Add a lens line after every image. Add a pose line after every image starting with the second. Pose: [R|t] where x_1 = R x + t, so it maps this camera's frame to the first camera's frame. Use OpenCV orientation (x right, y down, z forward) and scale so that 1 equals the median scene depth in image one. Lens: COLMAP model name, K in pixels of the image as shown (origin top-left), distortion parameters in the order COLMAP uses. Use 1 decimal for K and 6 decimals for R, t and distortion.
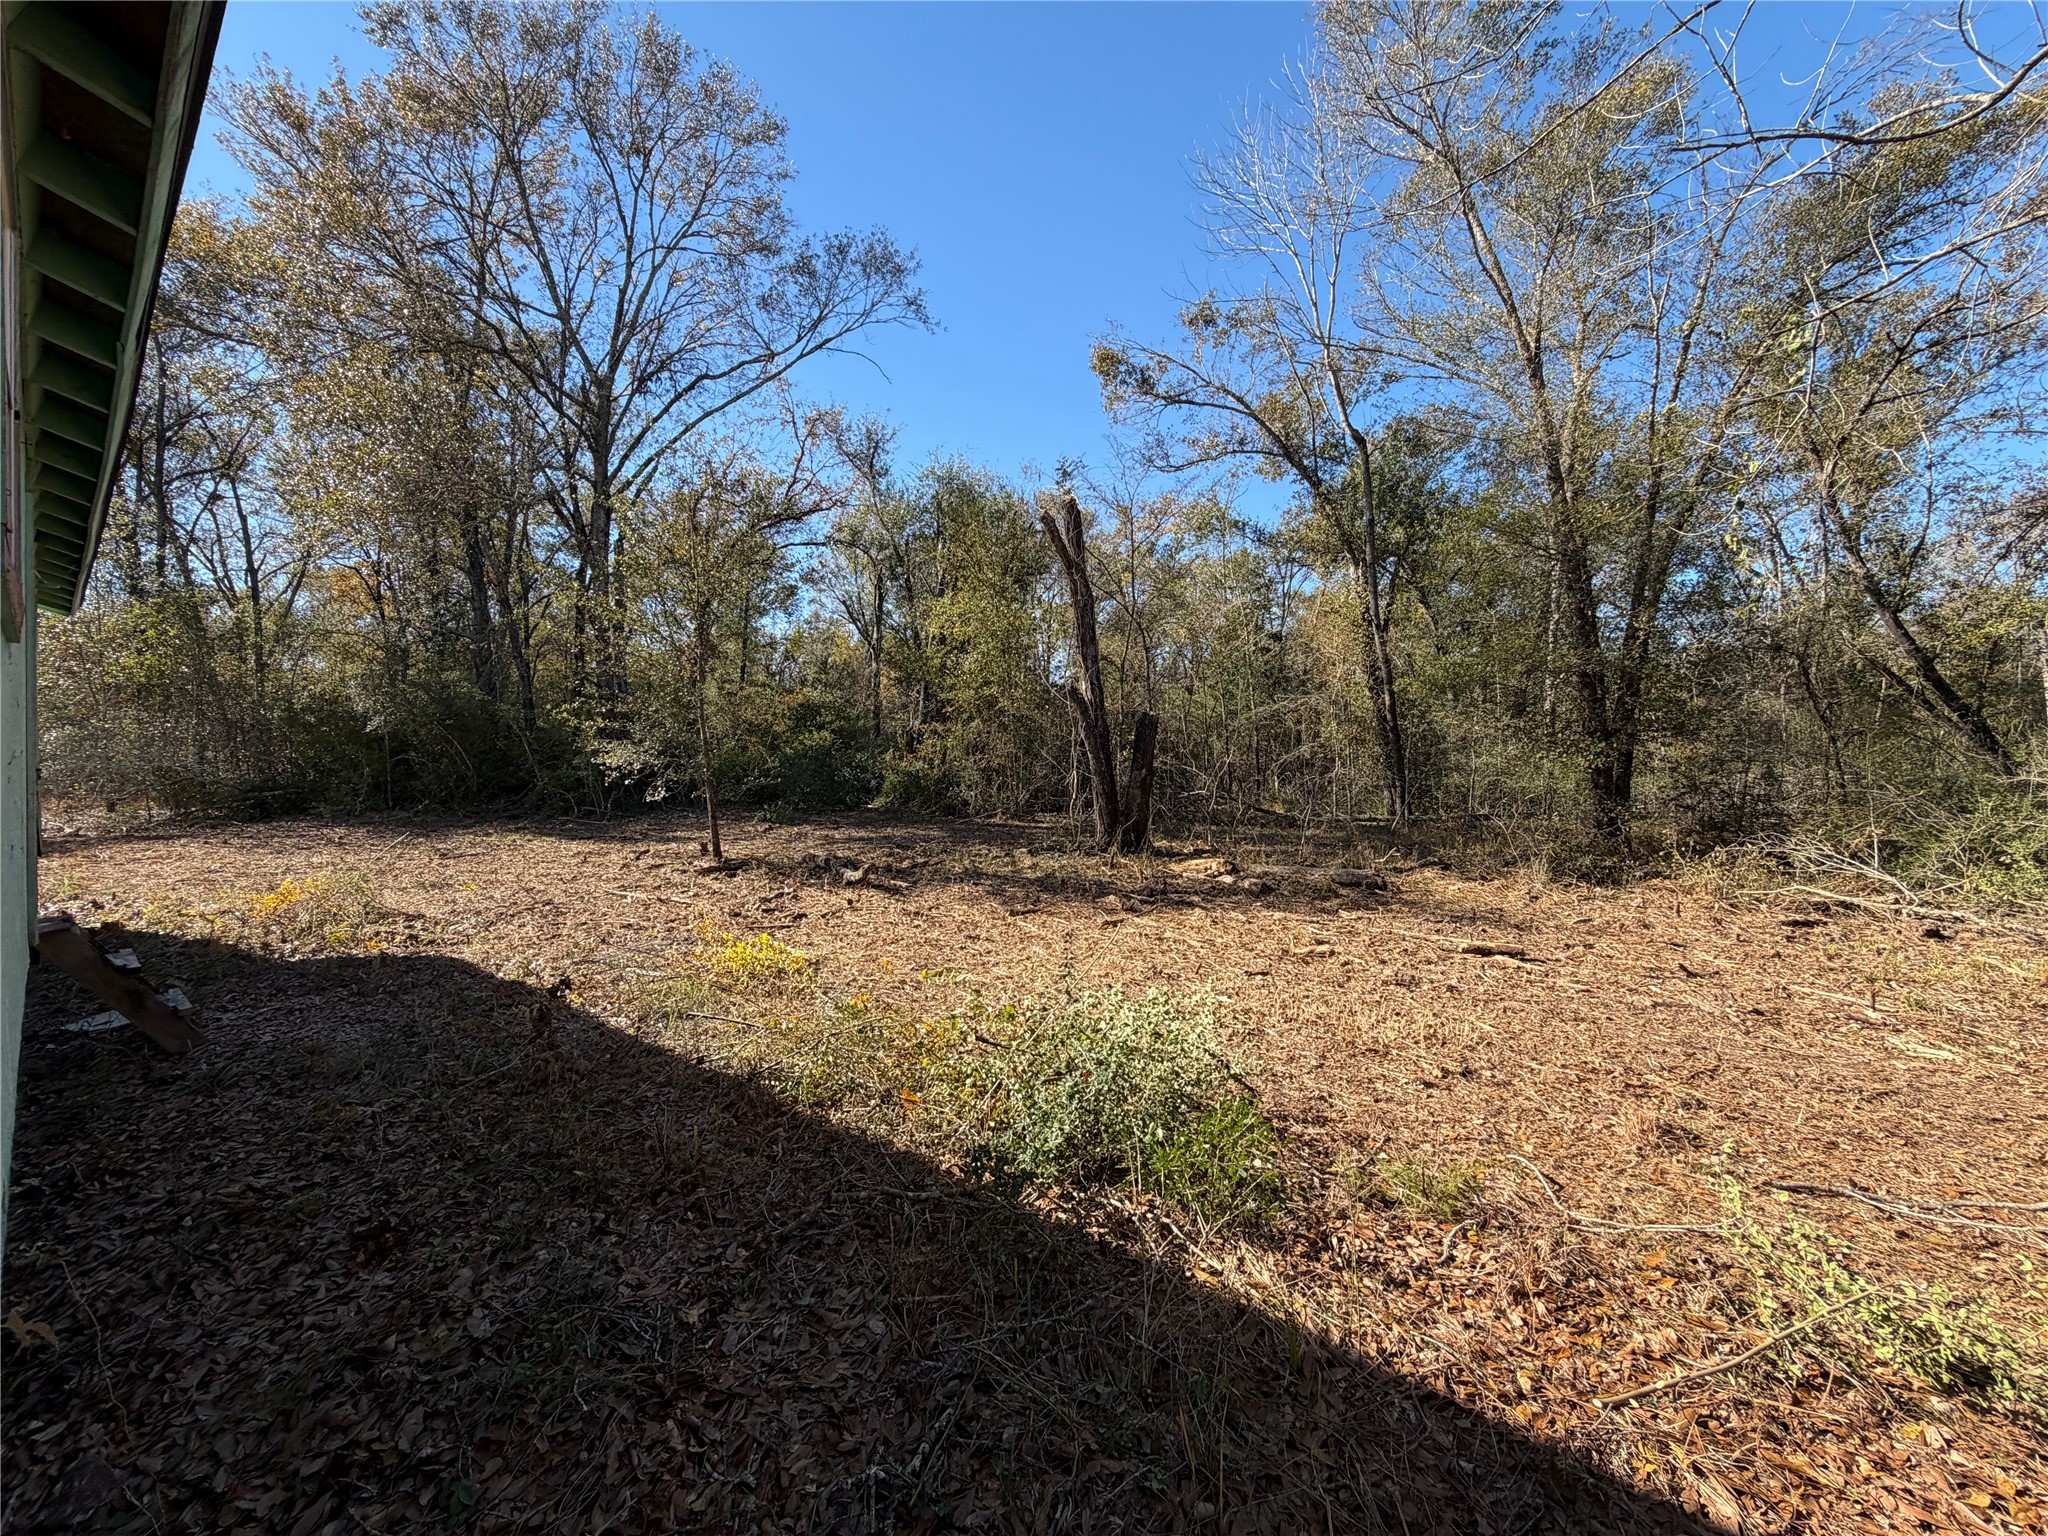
lens RADIAL K [[816.2, 0, 1024.0], [0, 816.2, 768.0], [0, 0, 1]] dist [0.000040, 0.002334]
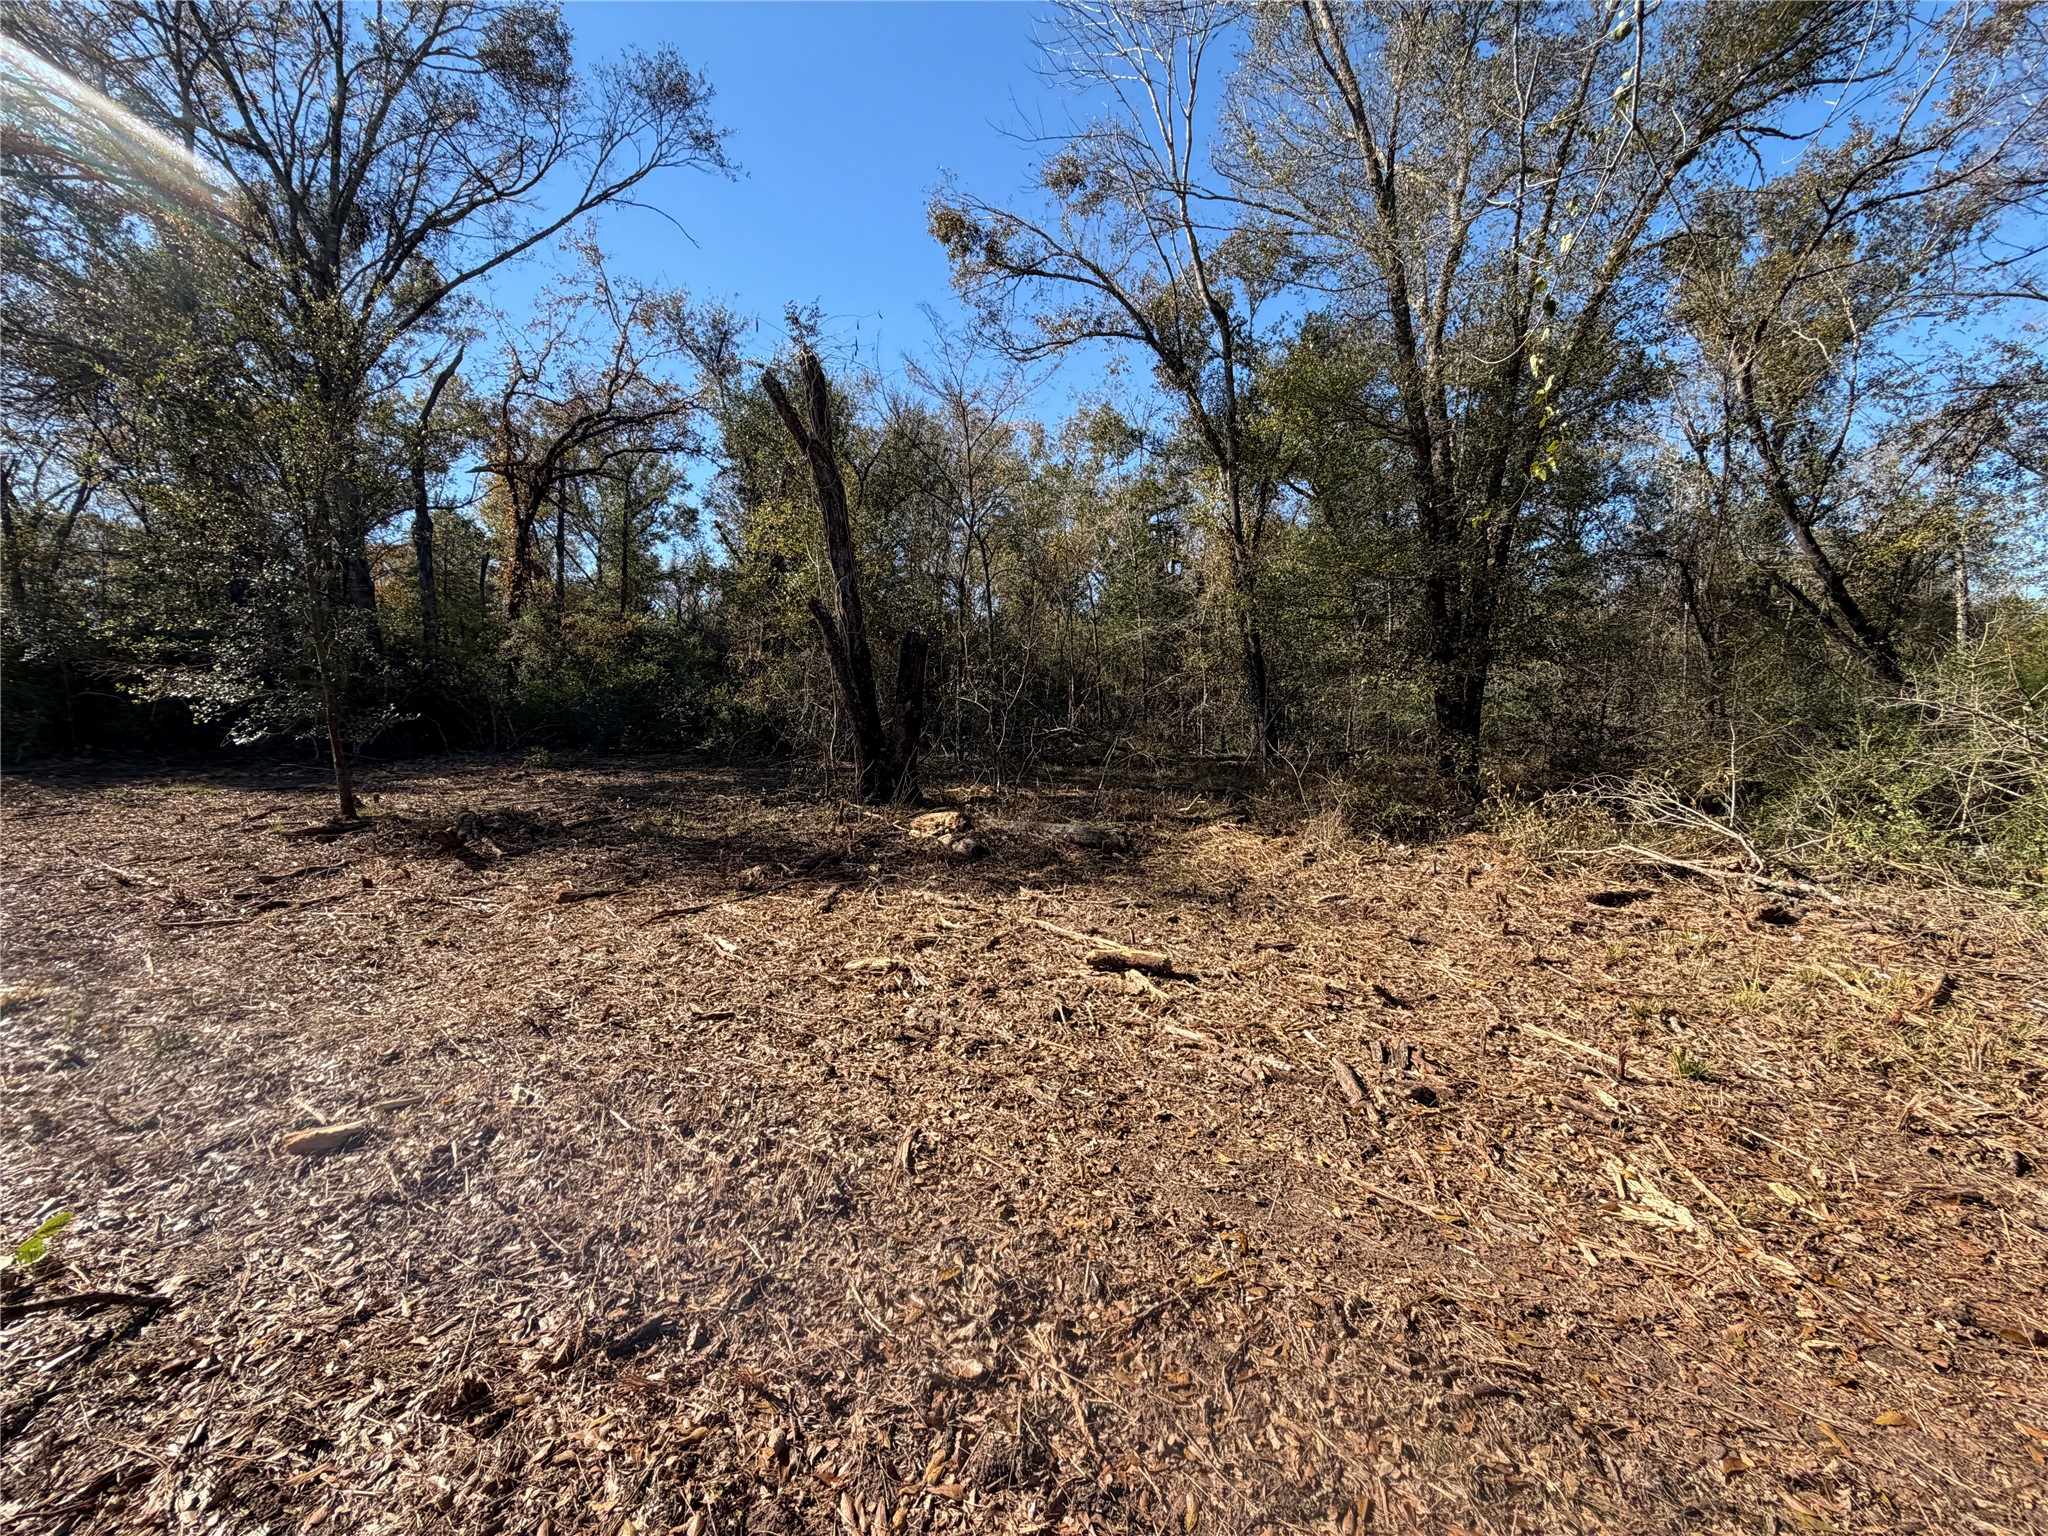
lens RADIAL K [[816.2, 0, 1024.0], [0, 816.2, 768.0], [0, 0, 1]] dist [0.000040, 0.002334]
pose [[0.998913, -0.008472, 0.045841, 0.165953], [0.004994, 0.997137, 0.075457, 0.005342], [-0.046349, -0.075146, 0.996095, 0.126887]]
